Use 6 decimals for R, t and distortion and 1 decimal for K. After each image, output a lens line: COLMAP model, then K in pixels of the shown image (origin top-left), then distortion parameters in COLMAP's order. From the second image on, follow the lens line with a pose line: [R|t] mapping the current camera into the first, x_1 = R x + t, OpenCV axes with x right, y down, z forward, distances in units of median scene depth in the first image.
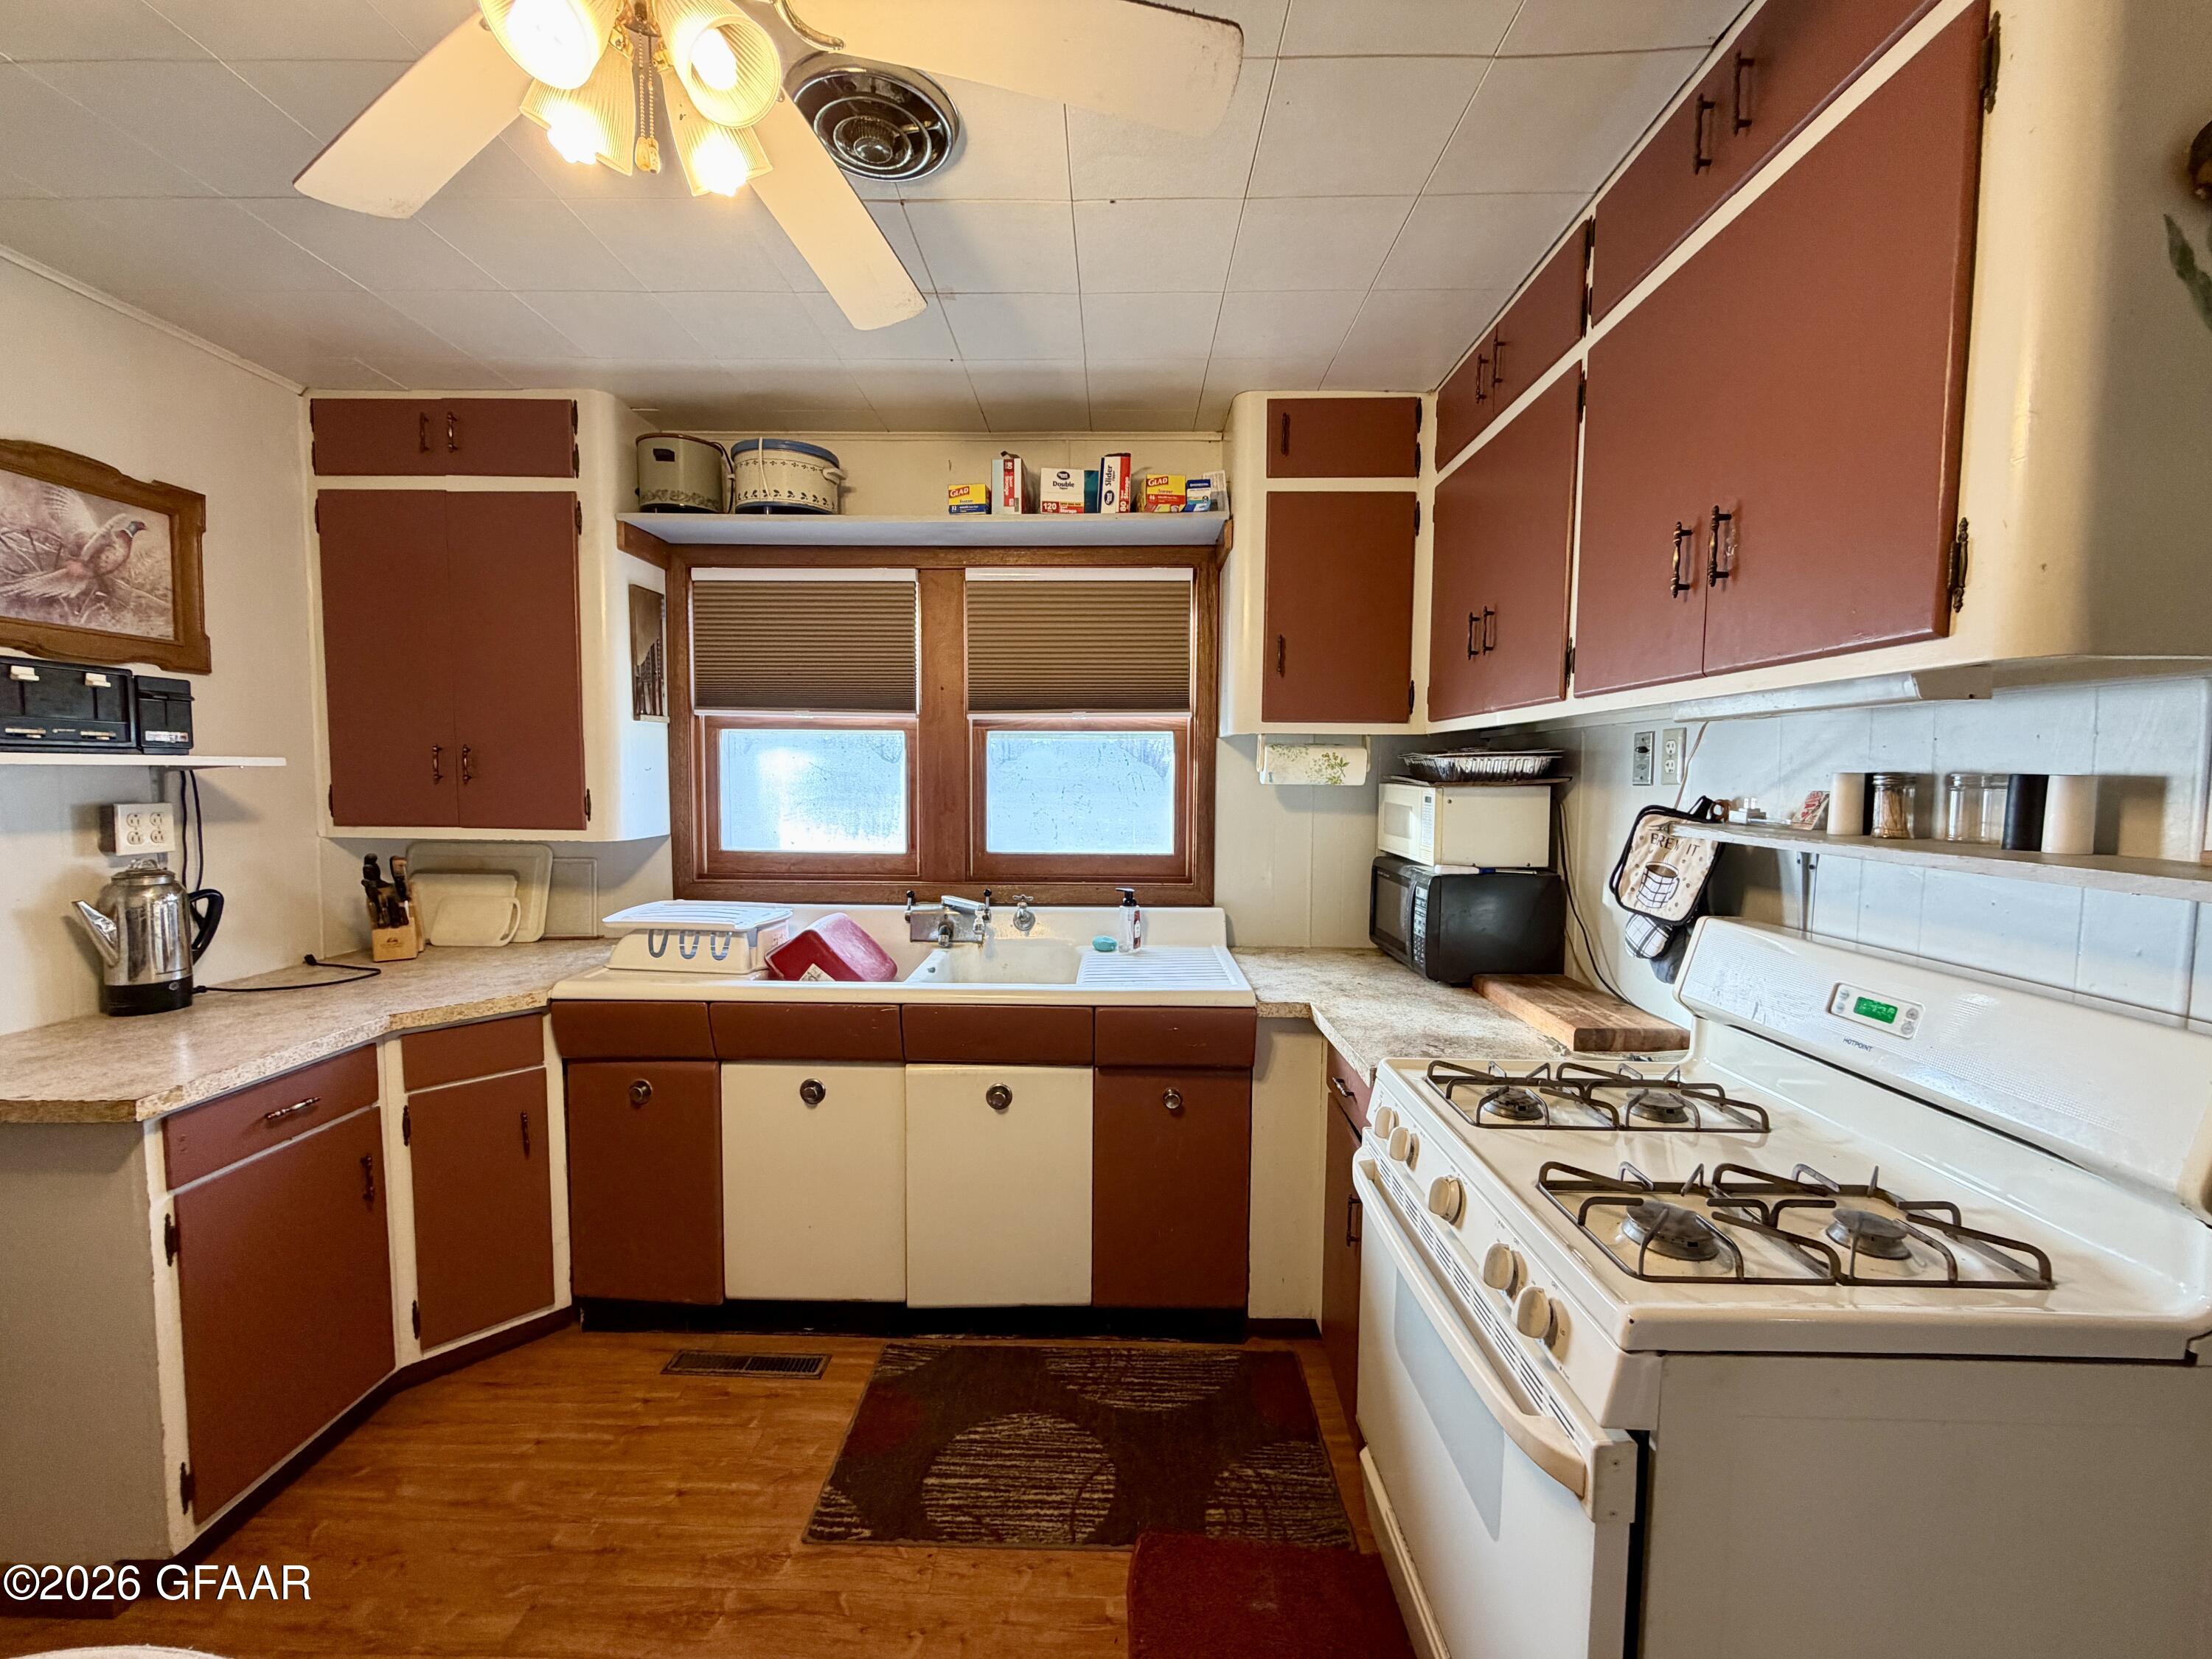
lens RADIAL K [[881.0, 0, 1102.0], [0, 881.0, 826.5], [0, 0, 1]] dist [-0.000146, 0.000061]
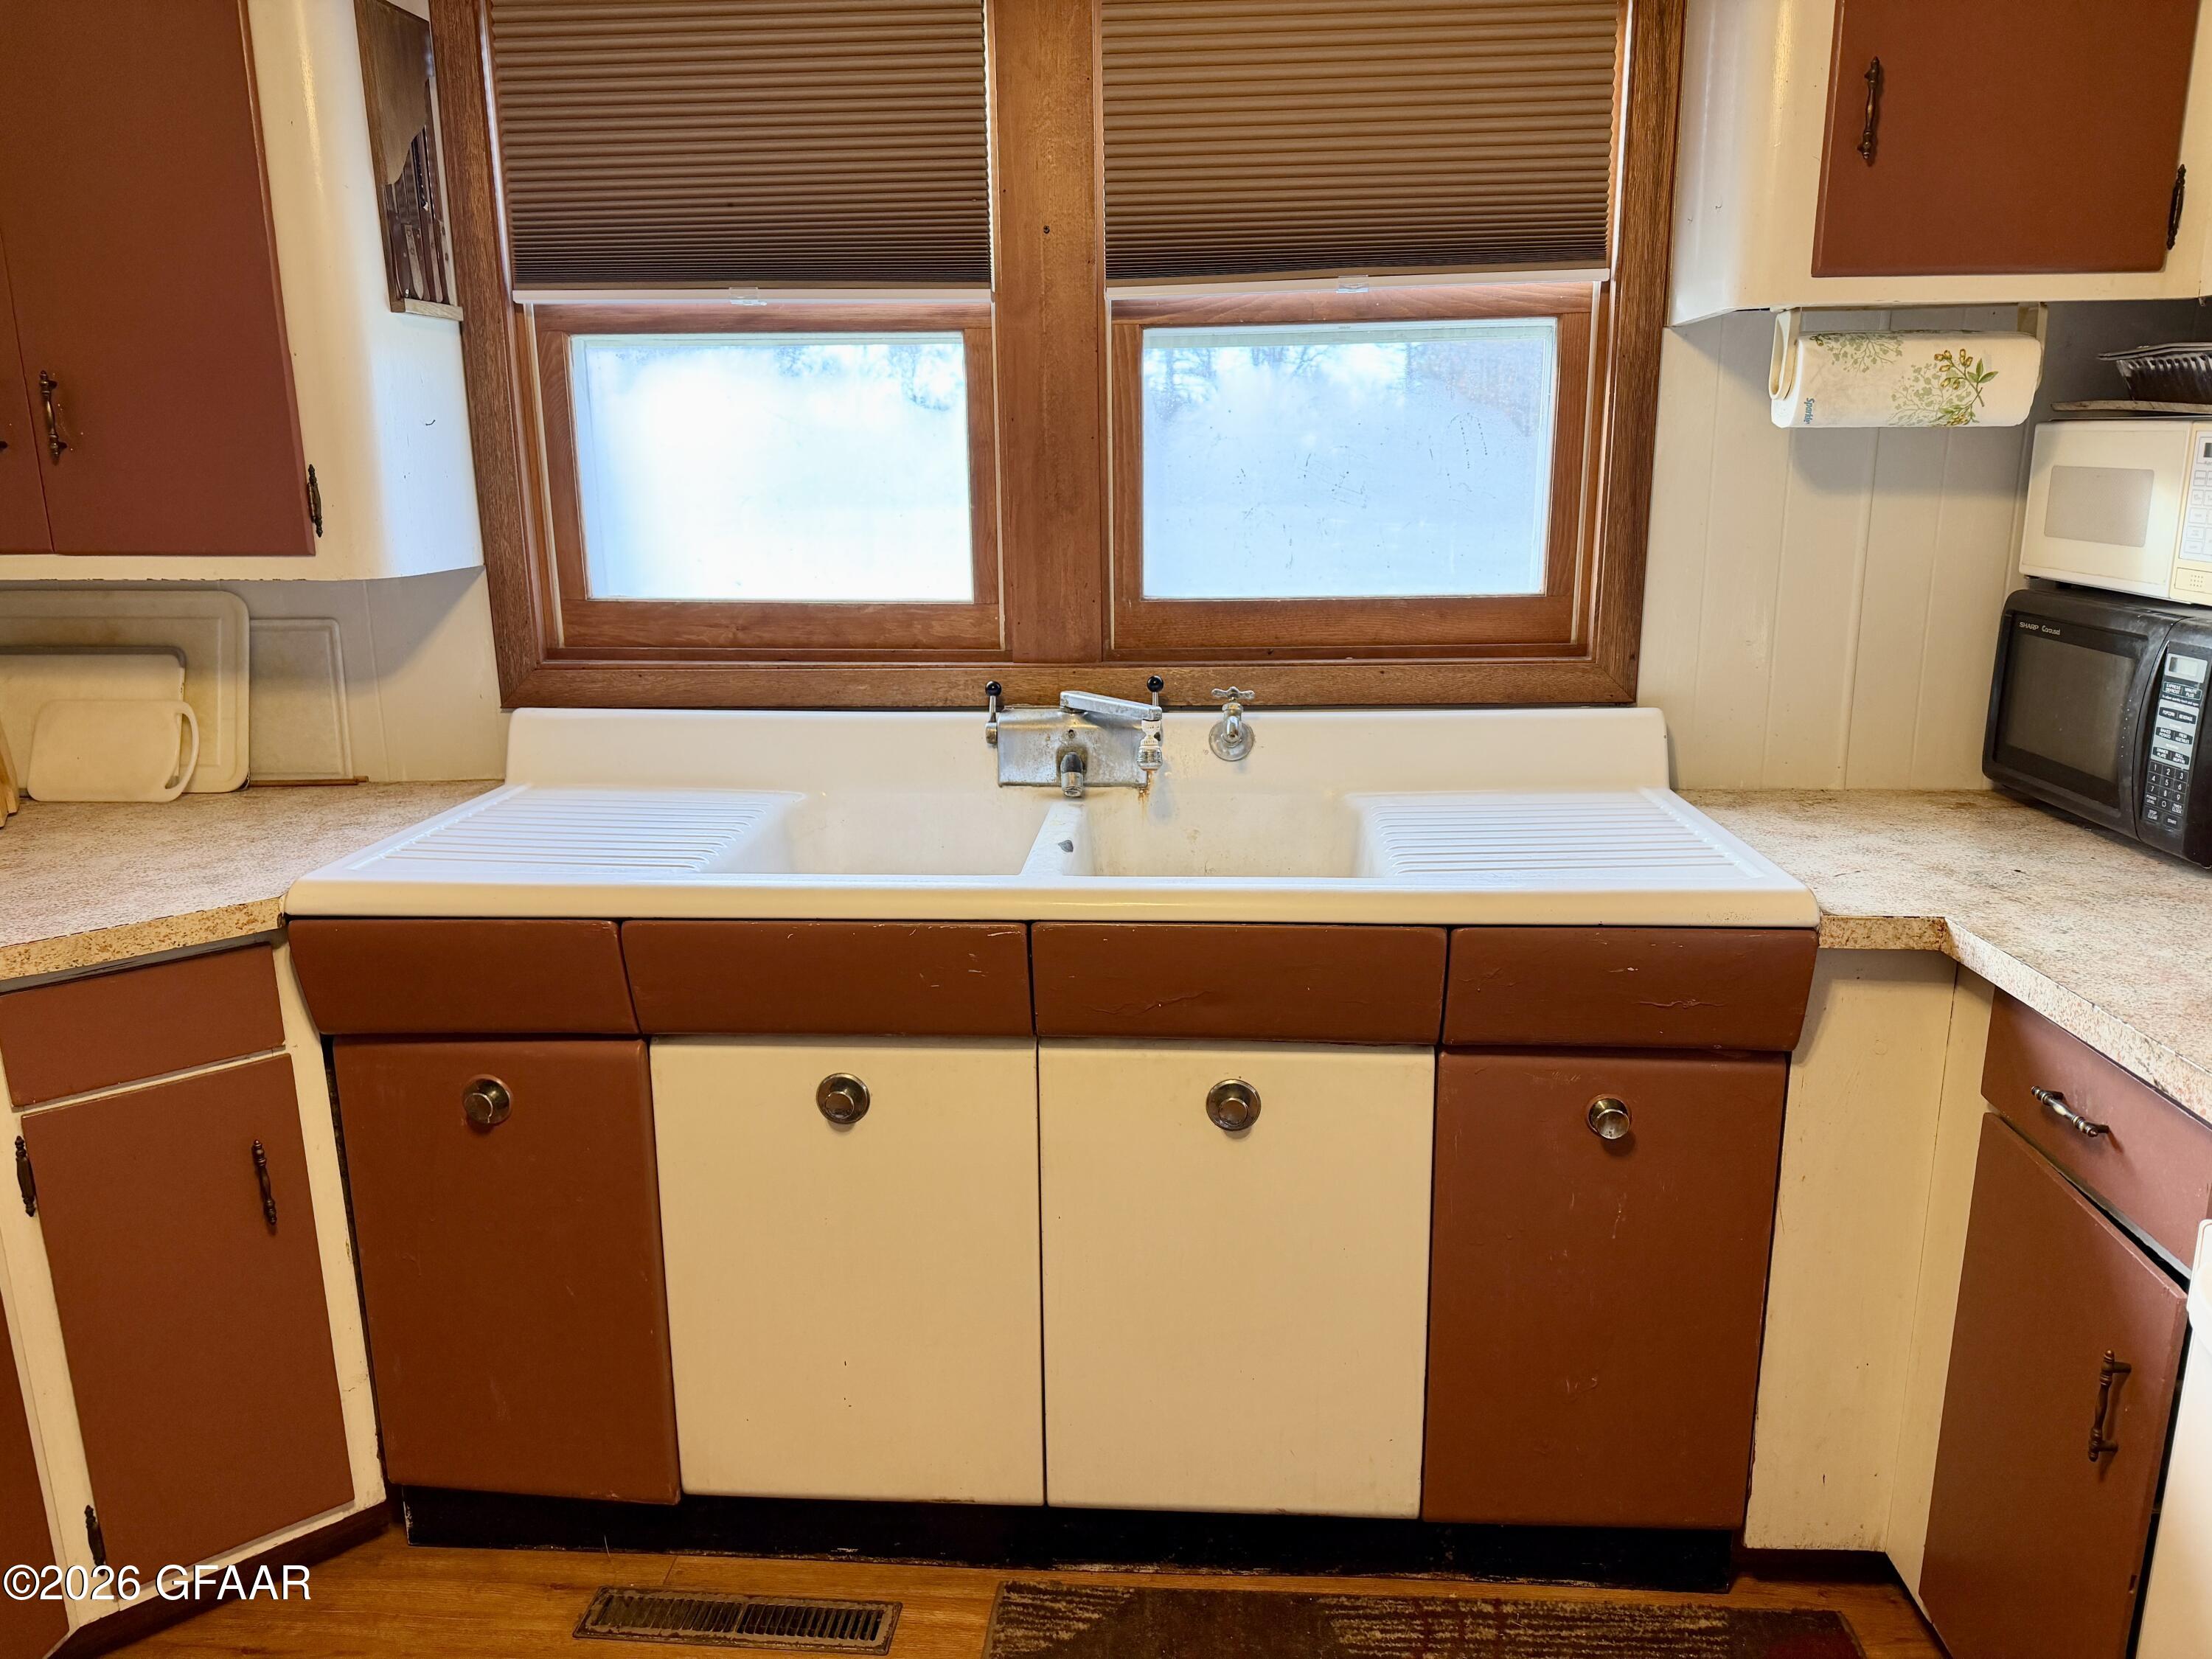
lens RADIAL K [[1561.4, 0, 1104.0], [0, 1561.4, 841.1], [0, 0, 1]] dist [0.025410, -0.035555]
pose [[0.998668, -0.006114, -0.051228, -0.135831], [0.014736, 0.985393, 0.169657, 0.020036], [0.049442, -0.170186, 0.984171, 0.189205]]
